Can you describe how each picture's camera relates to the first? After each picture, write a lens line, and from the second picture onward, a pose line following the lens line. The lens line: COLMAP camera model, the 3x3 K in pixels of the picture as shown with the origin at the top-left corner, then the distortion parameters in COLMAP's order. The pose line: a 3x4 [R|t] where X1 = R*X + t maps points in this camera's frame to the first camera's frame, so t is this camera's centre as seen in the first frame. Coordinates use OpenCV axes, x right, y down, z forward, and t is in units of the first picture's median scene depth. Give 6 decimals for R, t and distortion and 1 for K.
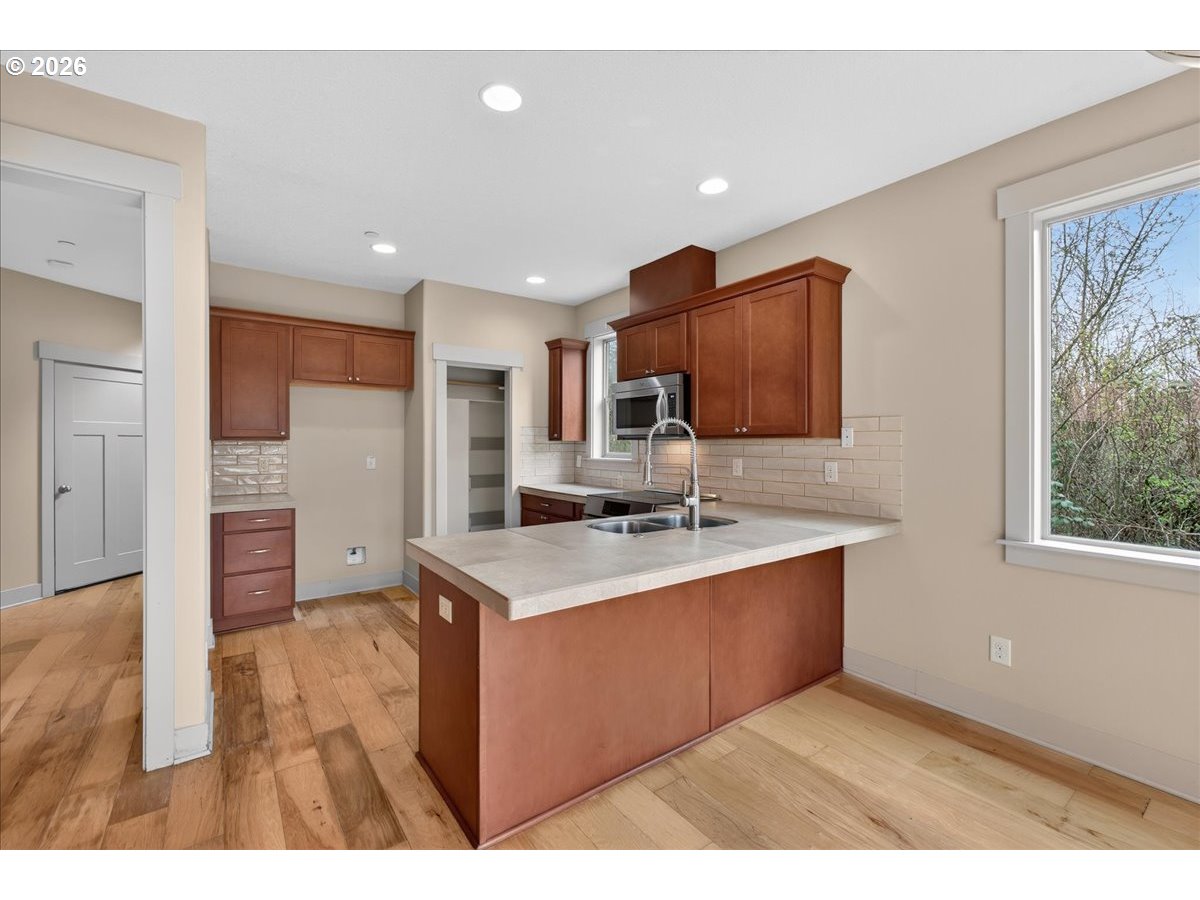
lens RADIAL K [[511.8, 0, 603.5], [0, 511.8, 447.3], [0, 0, 1]] dist [0.001406, 0.000119]
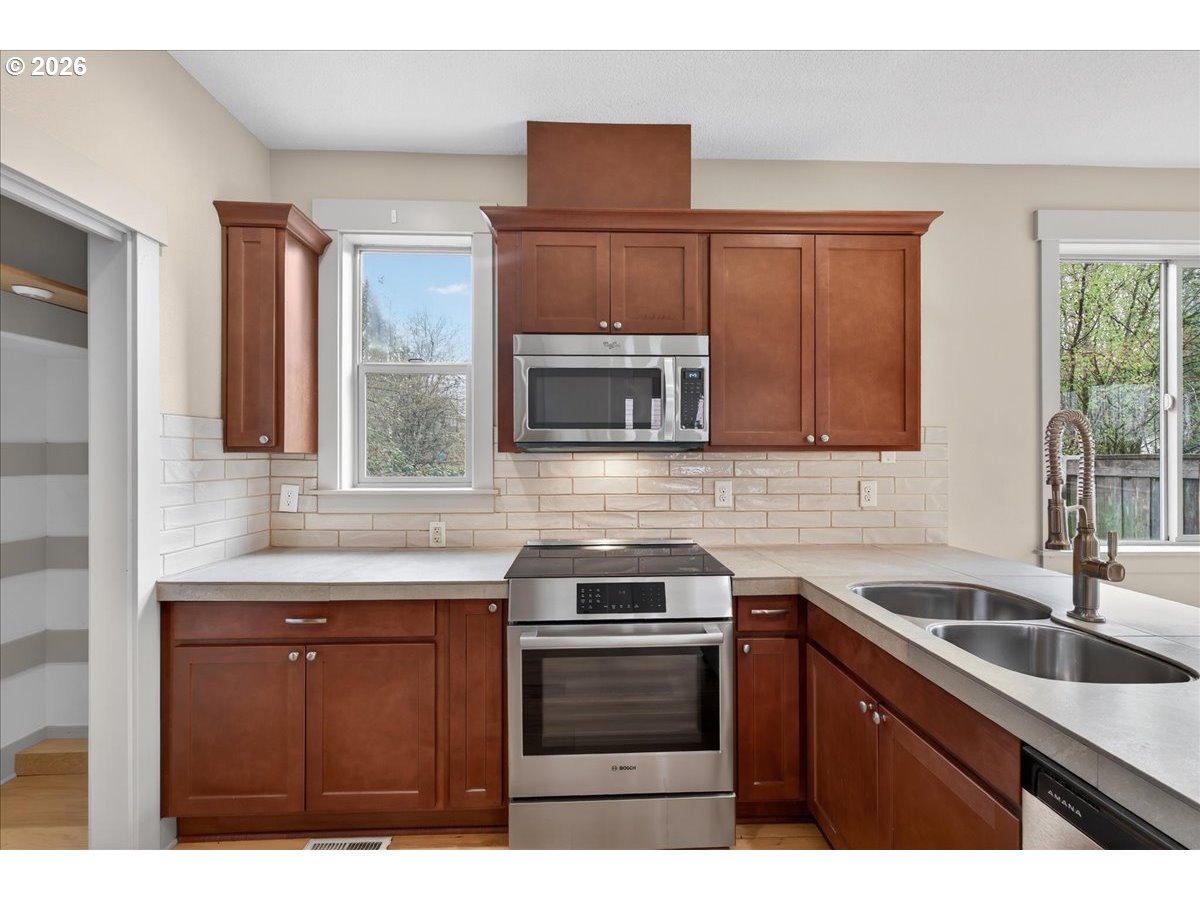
lens RADIAL K [[517.0, 0, 597.5], [0, 517.0, 453.4], [0, 0, 1]] dist [0.001322, -0.000710]
pose [[0.564347, 0.001986, 0.825535, -0.336804], [0.006664, 0.999954, -0.006961, -0.008912], [-0.825511, 0.009430, 0.564308, 0.656044]]
